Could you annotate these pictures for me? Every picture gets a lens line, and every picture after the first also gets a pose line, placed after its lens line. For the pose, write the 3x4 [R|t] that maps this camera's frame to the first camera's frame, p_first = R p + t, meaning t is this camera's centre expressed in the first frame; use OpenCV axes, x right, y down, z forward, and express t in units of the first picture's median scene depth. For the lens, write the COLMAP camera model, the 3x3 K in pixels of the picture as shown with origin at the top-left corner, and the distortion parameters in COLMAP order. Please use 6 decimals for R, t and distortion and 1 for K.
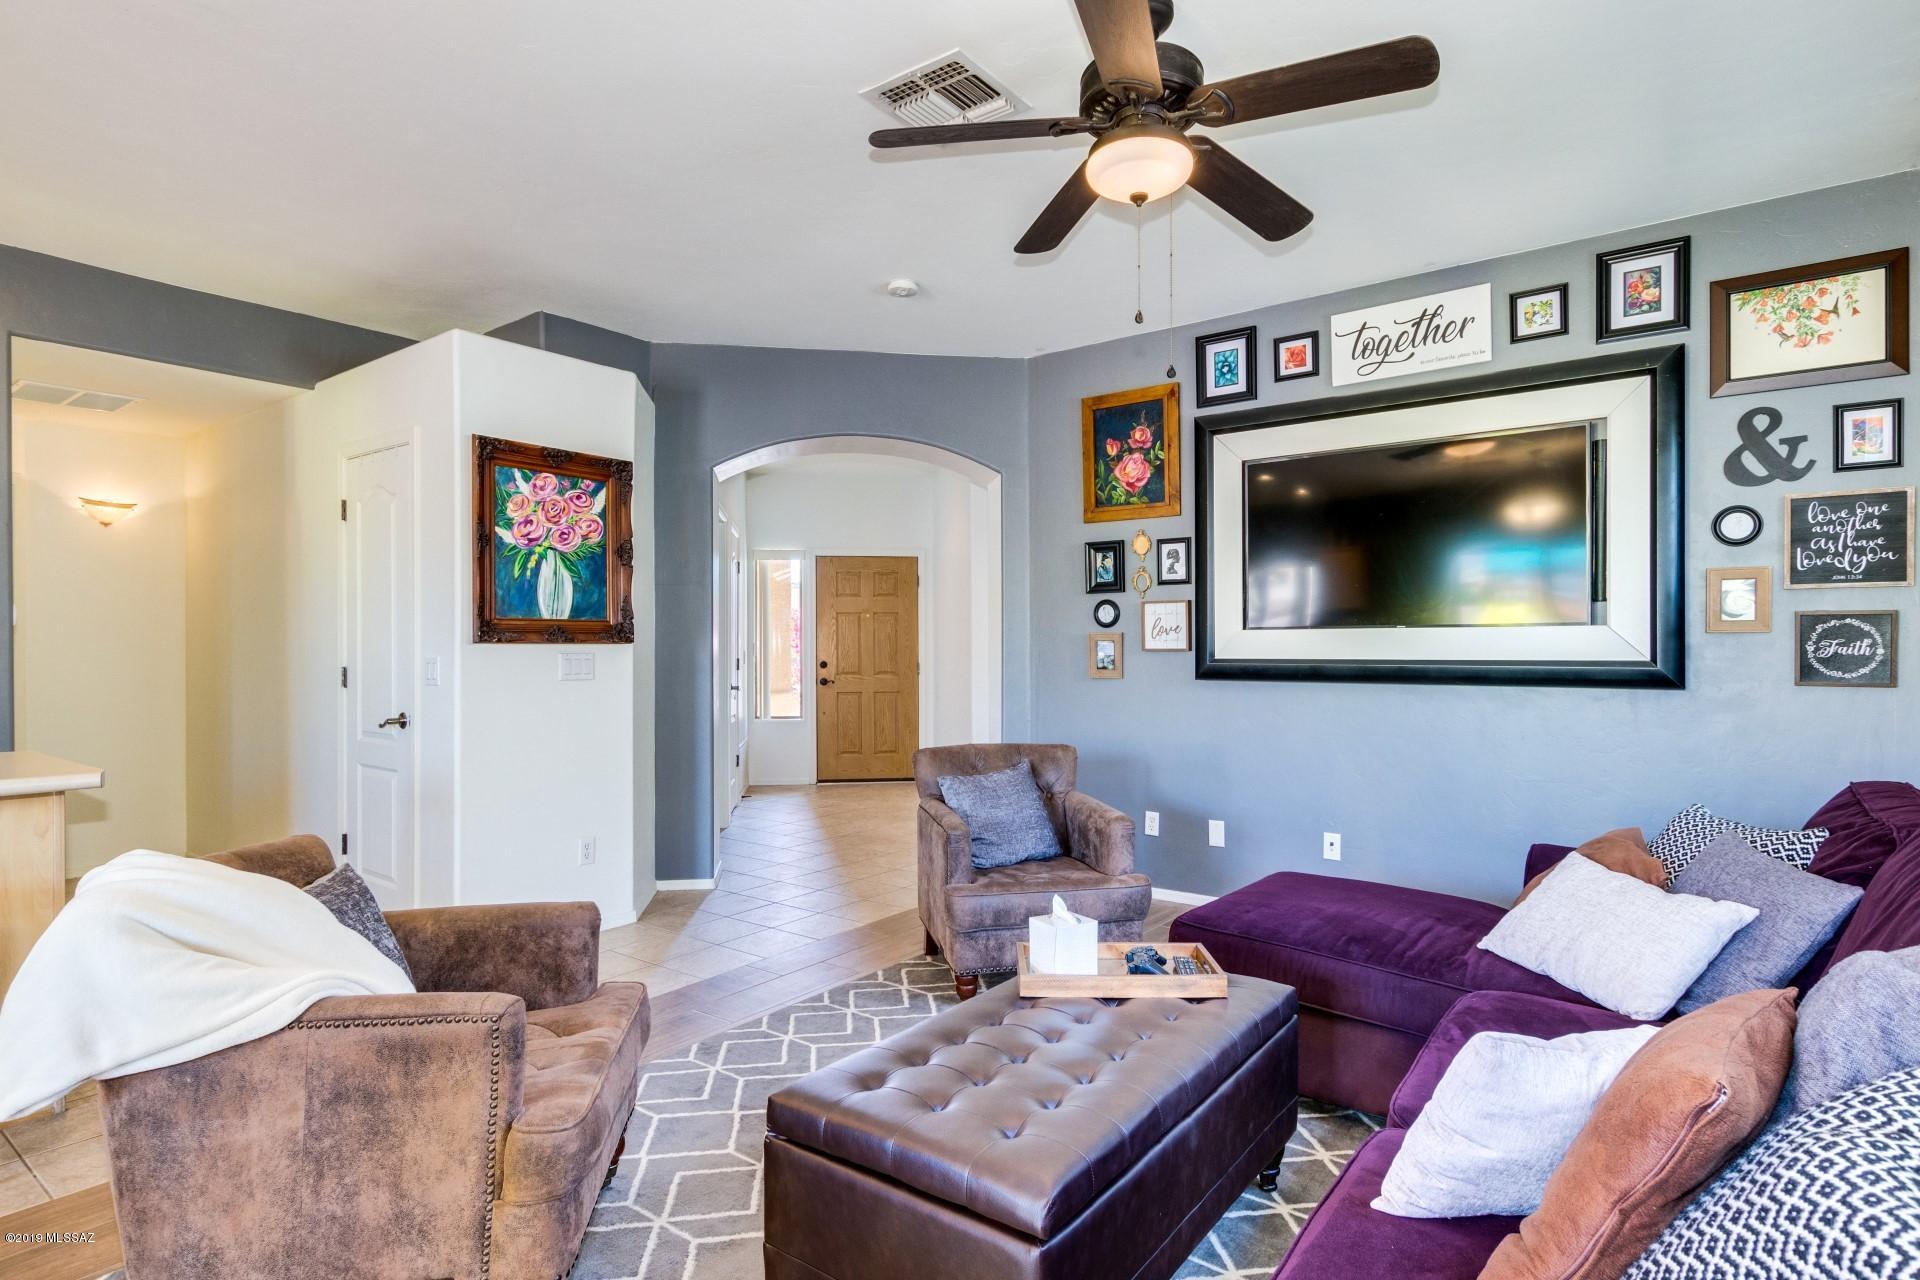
lens RADIAL K [[968.5, 0, 962.0], [0, 968.5, 647.2], [0, 0, 1]] dist [0.002546, -0.000032]
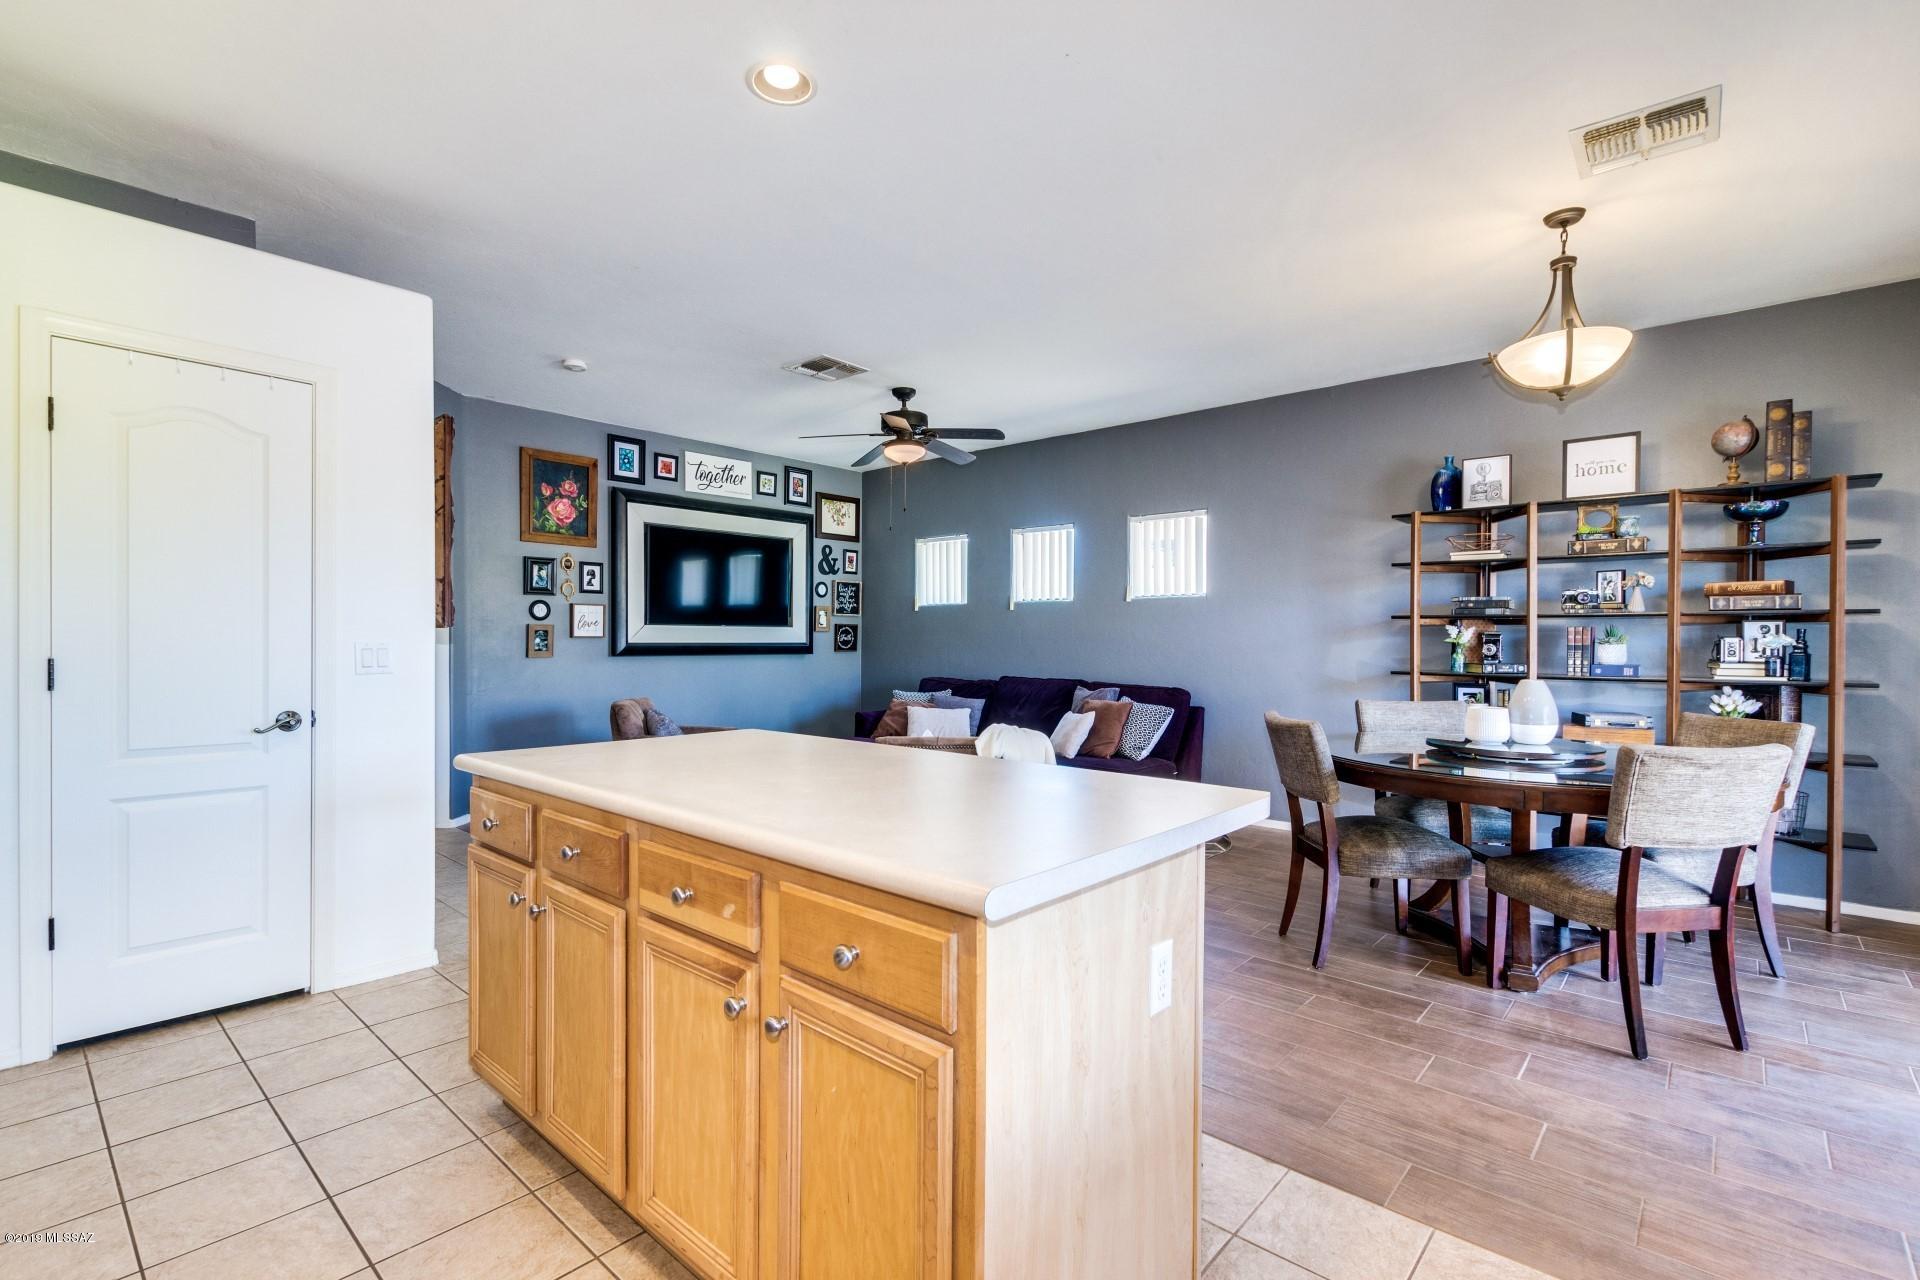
lens RADIAL K [[875.0, 0, 960.0], [0, 875.0, 640.0], [0, 0, 1]] dist [0.000679, 0.000053]
pose [[0.090620, 0.002171, 0.995883, -1.248314], [-0.003136, 0.999993, -0.001895, 0.009121], [-0.995881, -0.002951, 0.090626, 0.365997]]
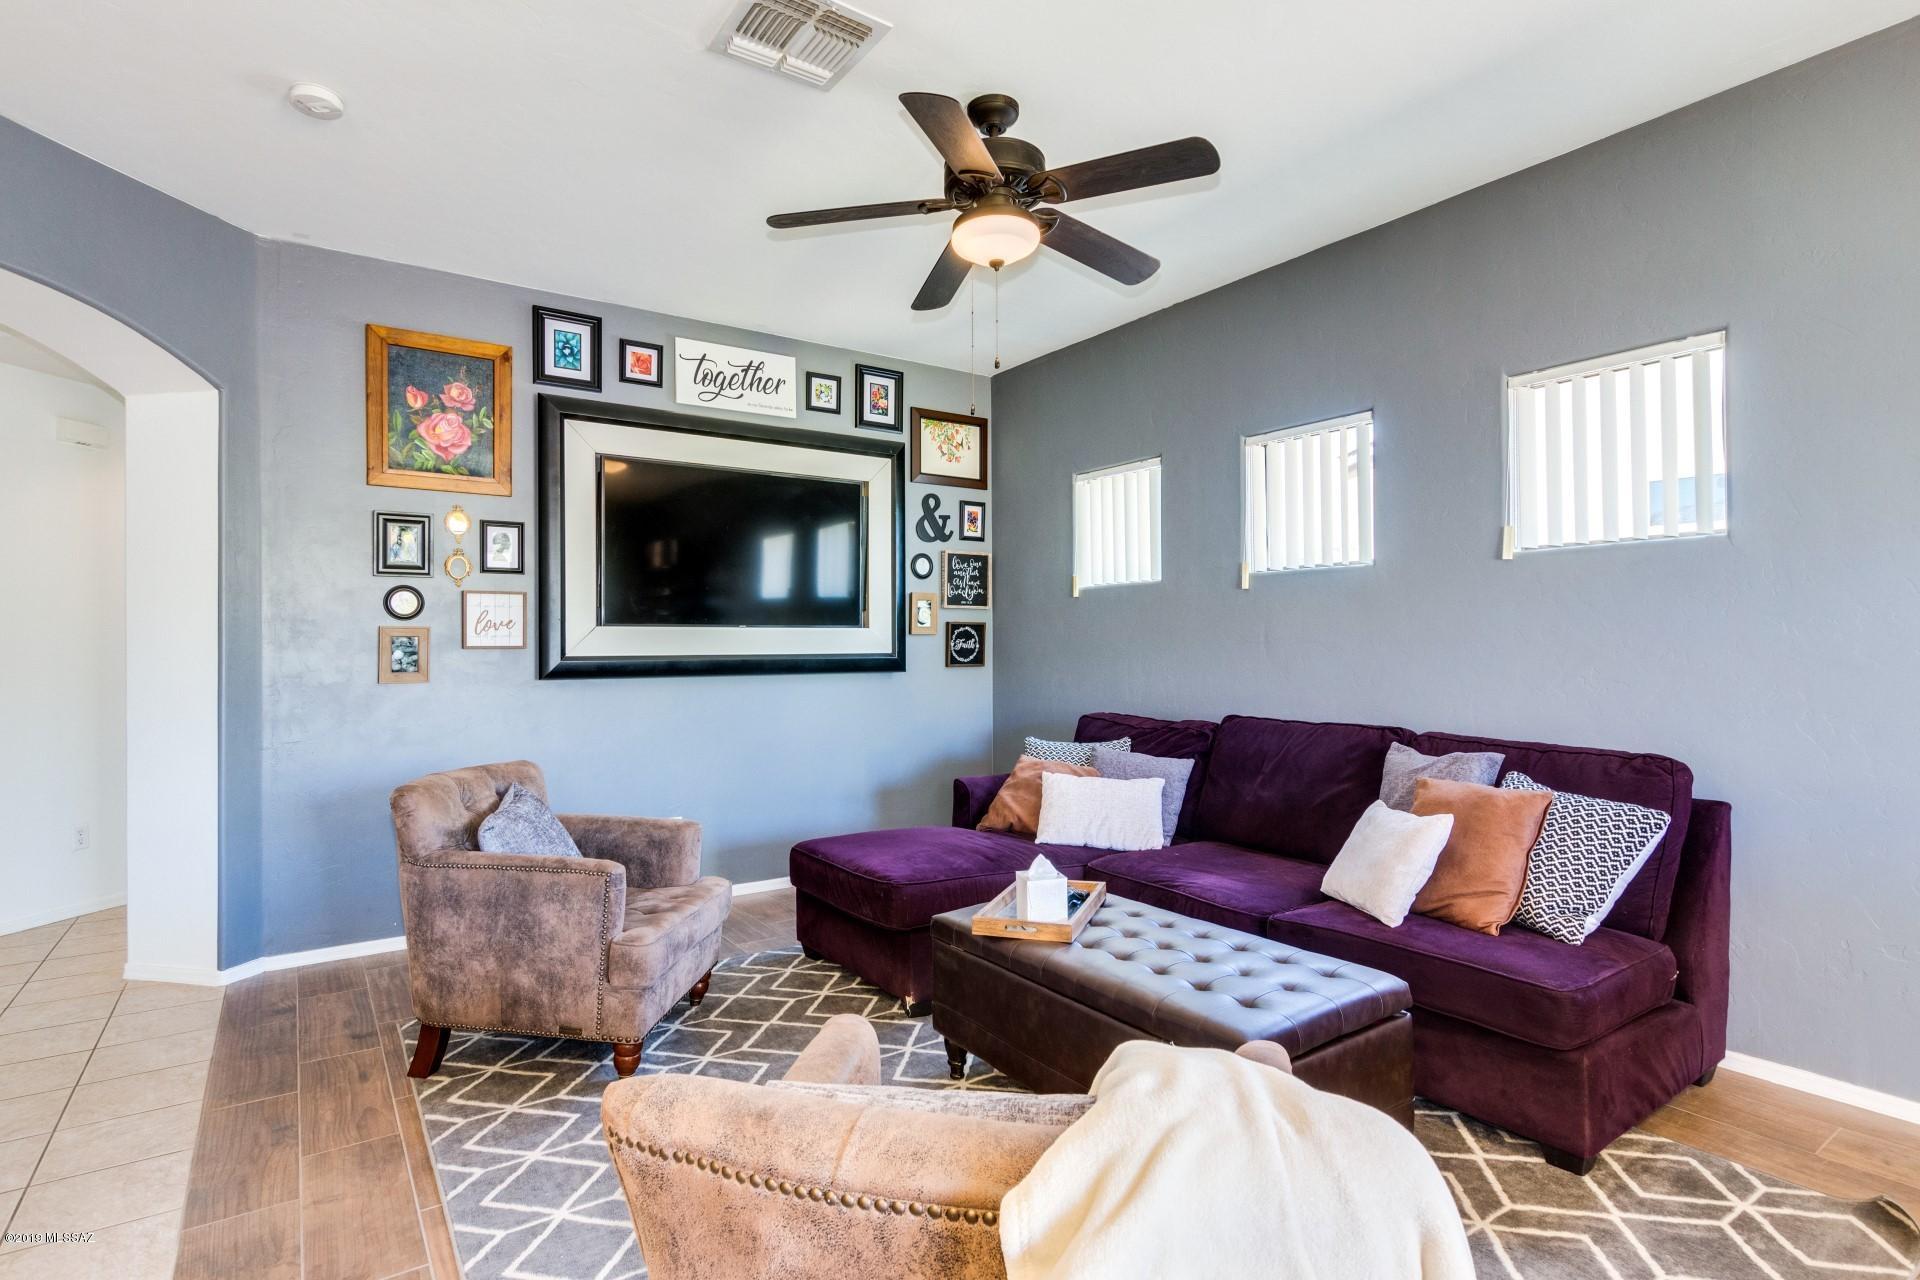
lens RADIAL K [[942.8, 0, 953.0], [0, 942.8, 634.6], [0, 0, 1]] dist [-0.000632, -0.000002]
pose [[0.330606, 0.011096, 0.943704, -0.531159], [0.004785, 0.999898, -0.013433, 0.005294], [-0.943757, 0.008957, 0.330519, 0.384828]]
